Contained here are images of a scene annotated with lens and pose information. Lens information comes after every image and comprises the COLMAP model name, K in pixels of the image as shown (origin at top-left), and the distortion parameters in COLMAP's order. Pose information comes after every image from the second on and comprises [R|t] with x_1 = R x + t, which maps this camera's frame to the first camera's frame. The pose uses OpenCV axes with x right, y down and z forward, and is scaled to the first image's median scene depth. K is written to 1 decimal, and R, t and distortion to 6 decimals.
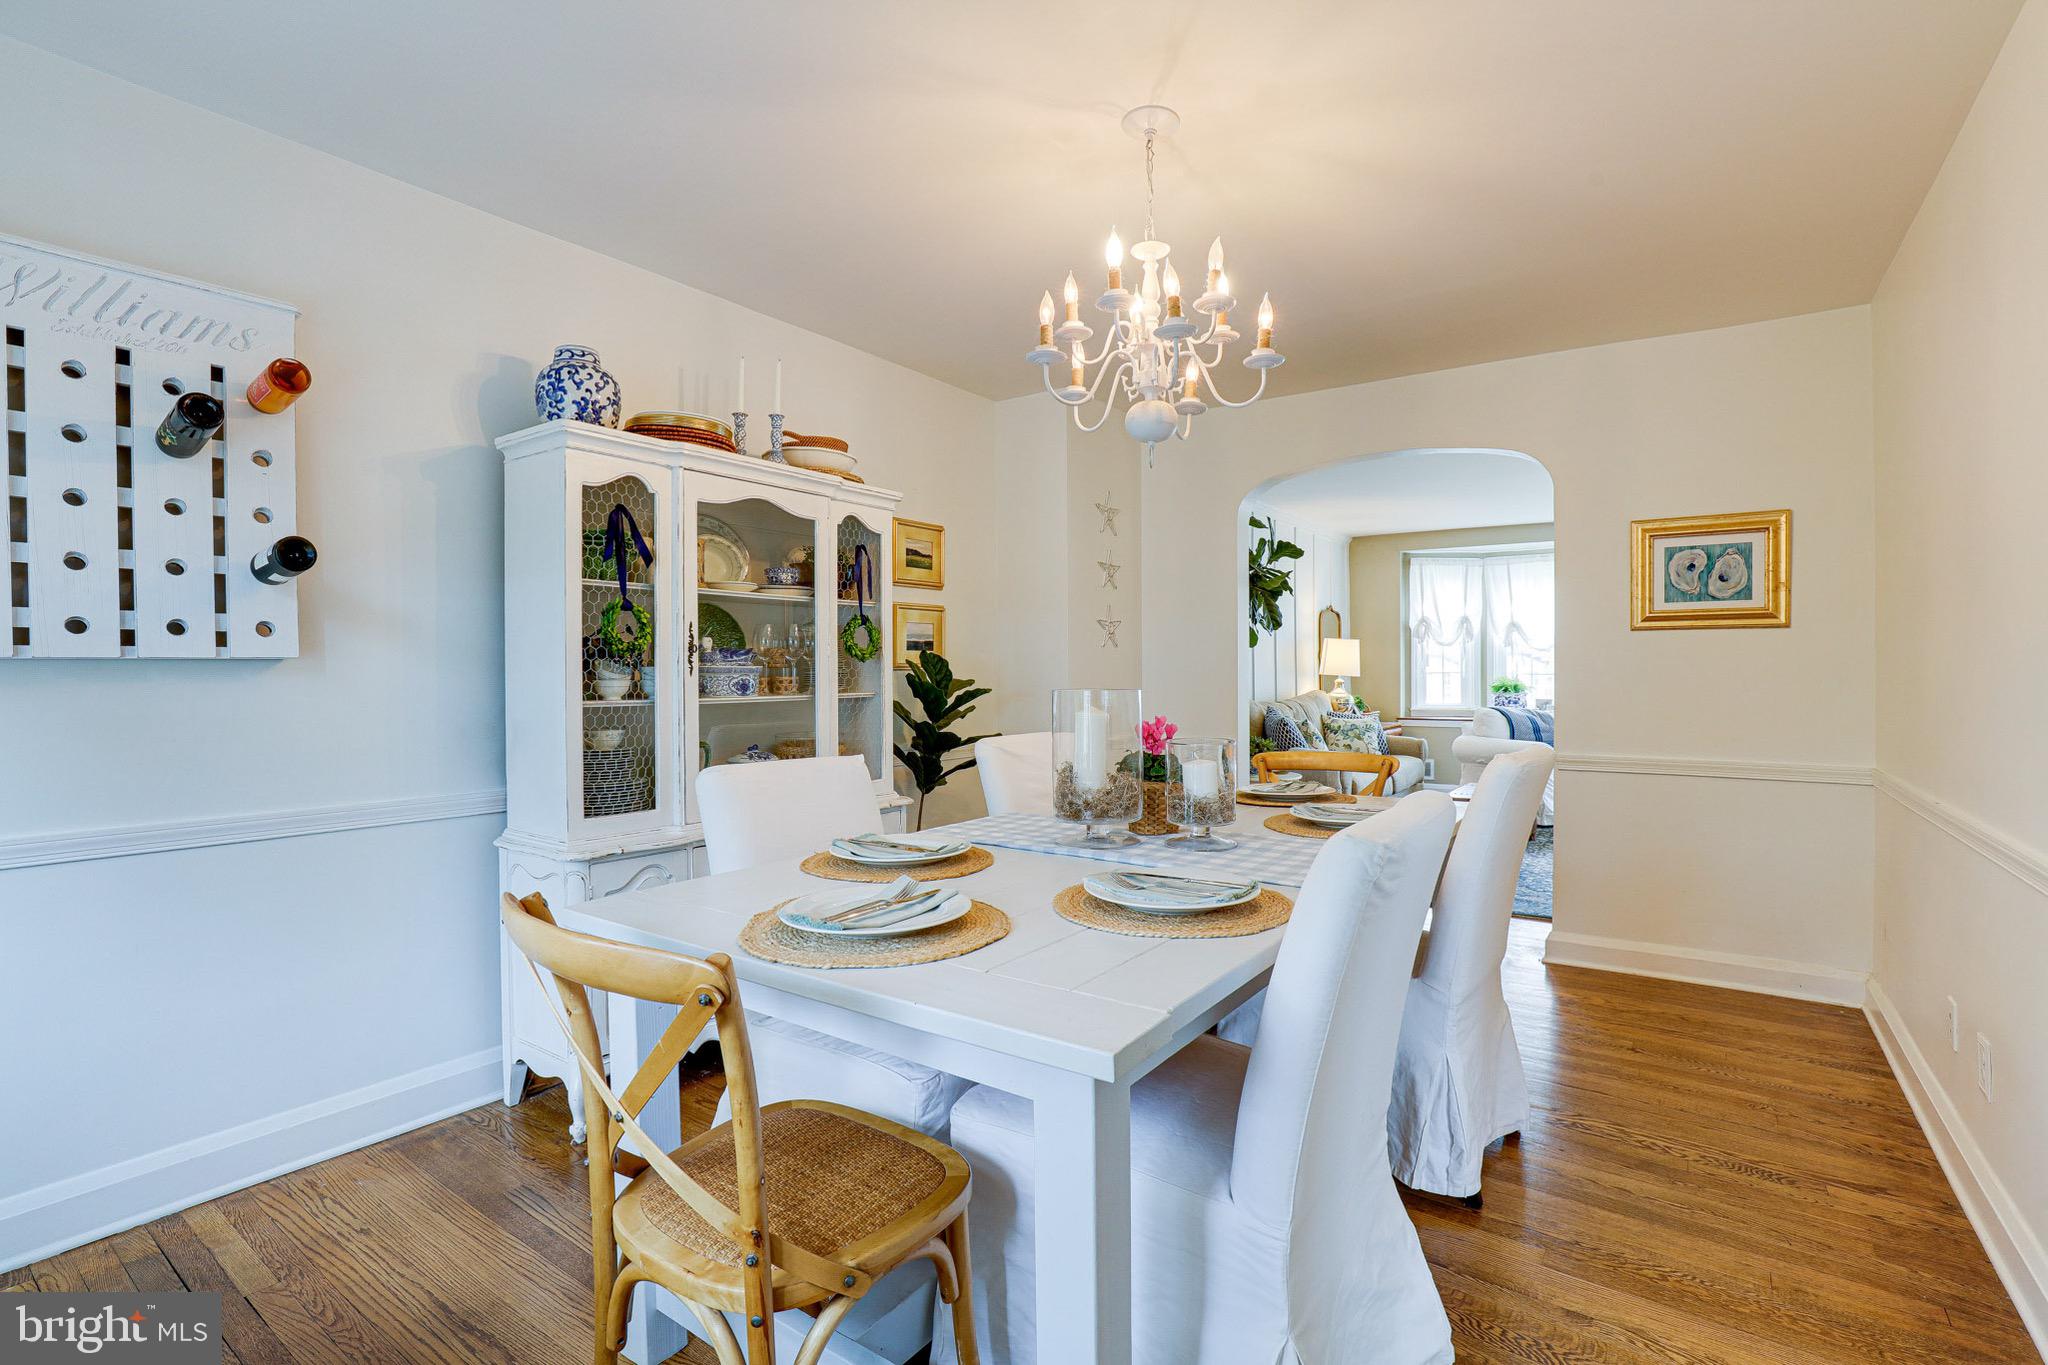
lens RADIAL K [[942.4, 0, 1041.1], [0, 942.4, 684.0], [0, 0, 1]] dist [-0.036171, 0.007979]
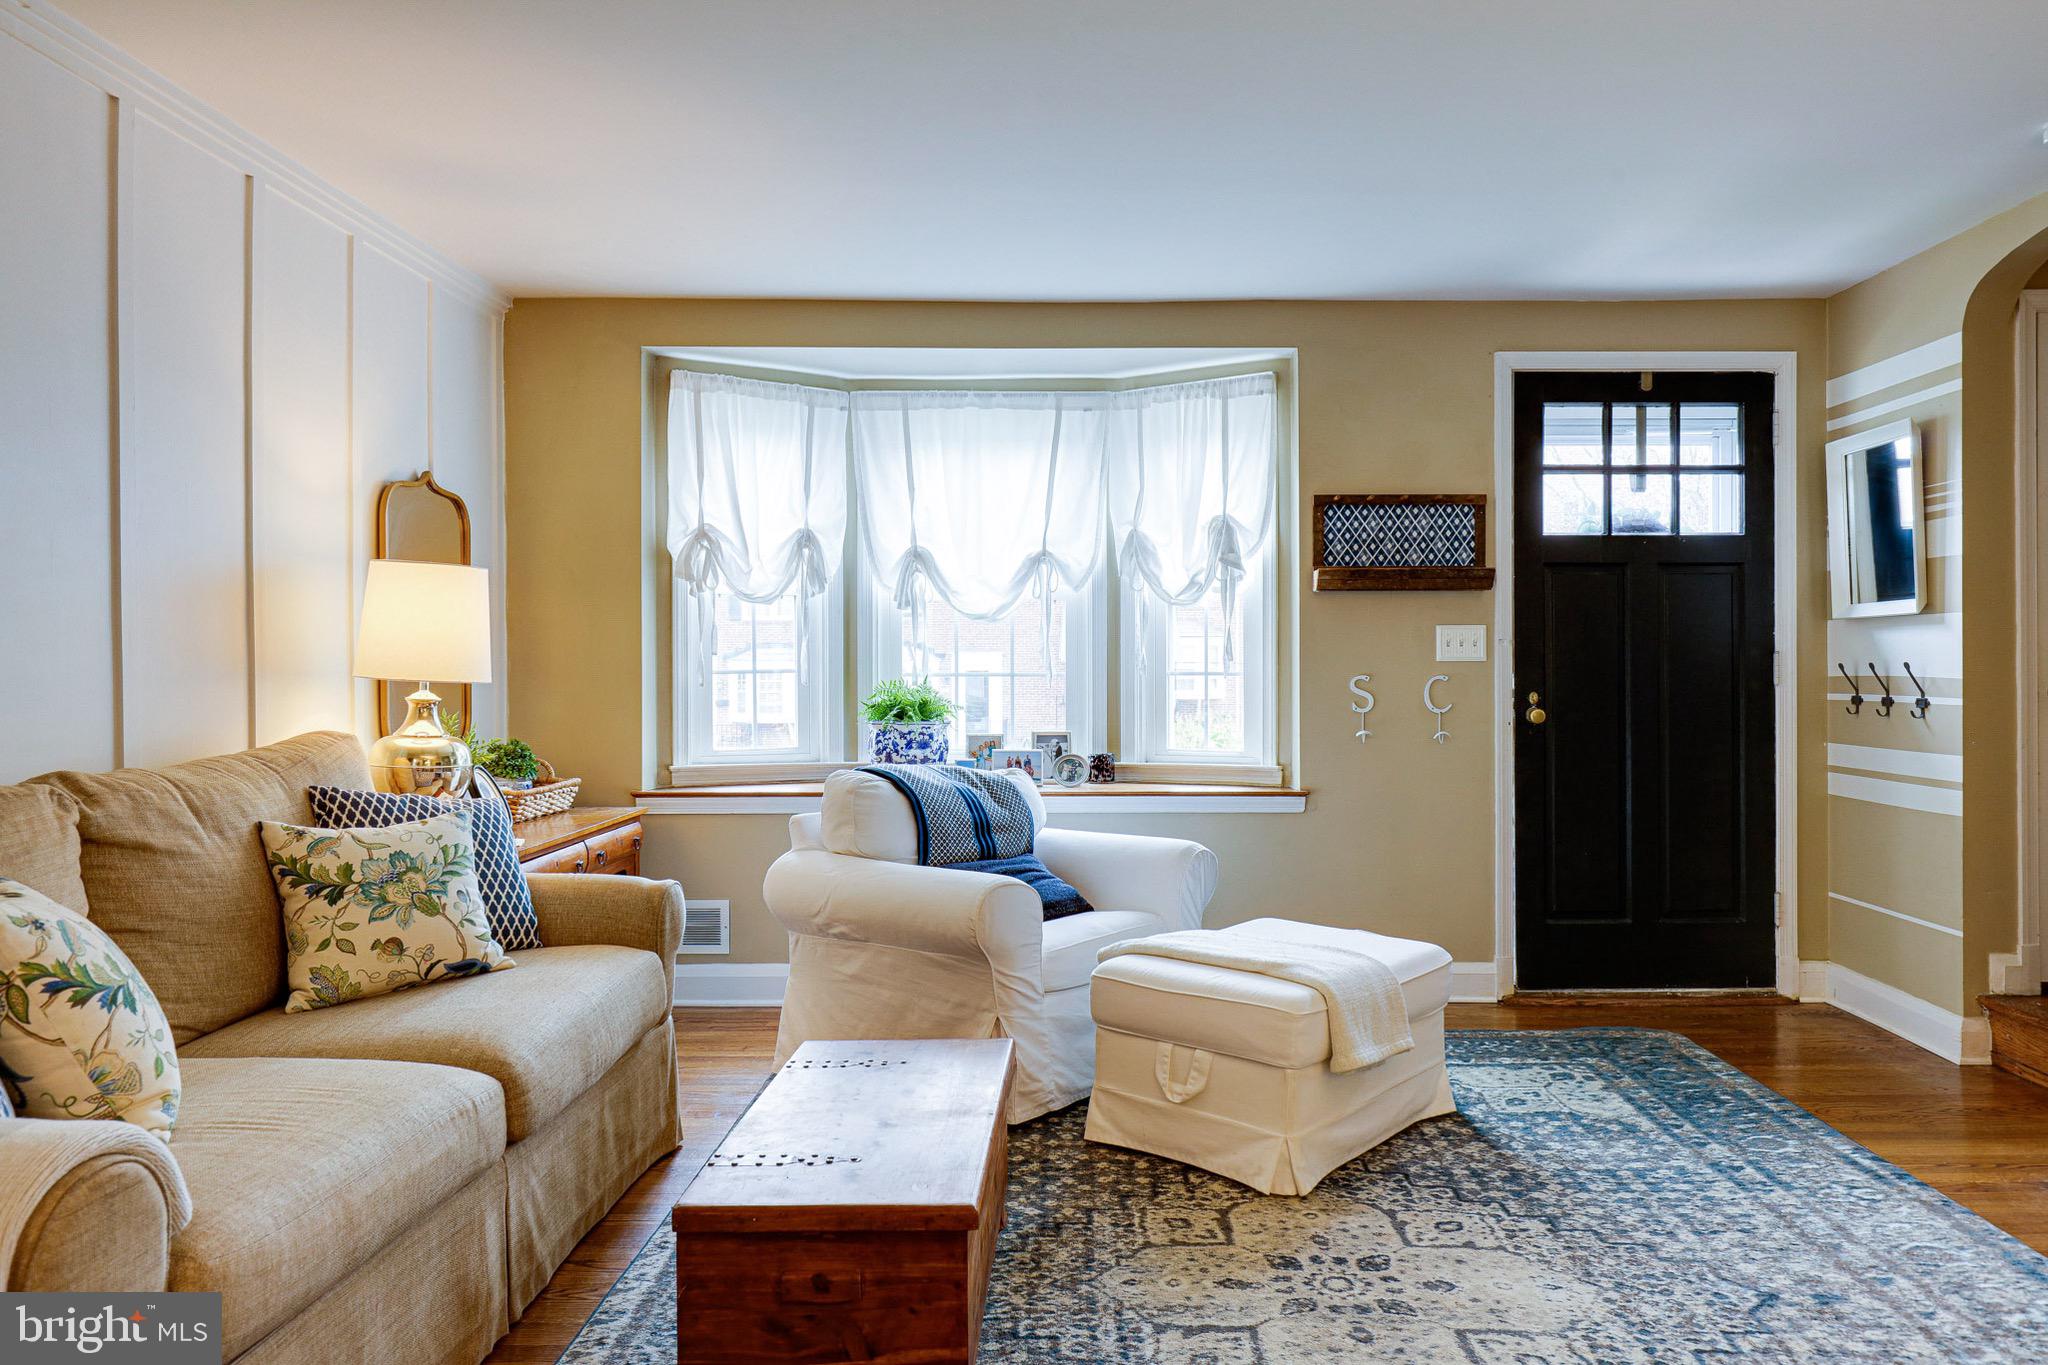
lens RADIAL K [[1390.6, 0, 1107.6], [0, 1390.6, 660.1], [0, 0, 1]] dist [0.002199, 0.005343]
pose [[0.813922, 0.005032, 0.580953, 0.251886], [0.005749, 0.999844, -0.016715, -0.007417], [-0.580946, 0.016944, 0.813766, 0.523442]]
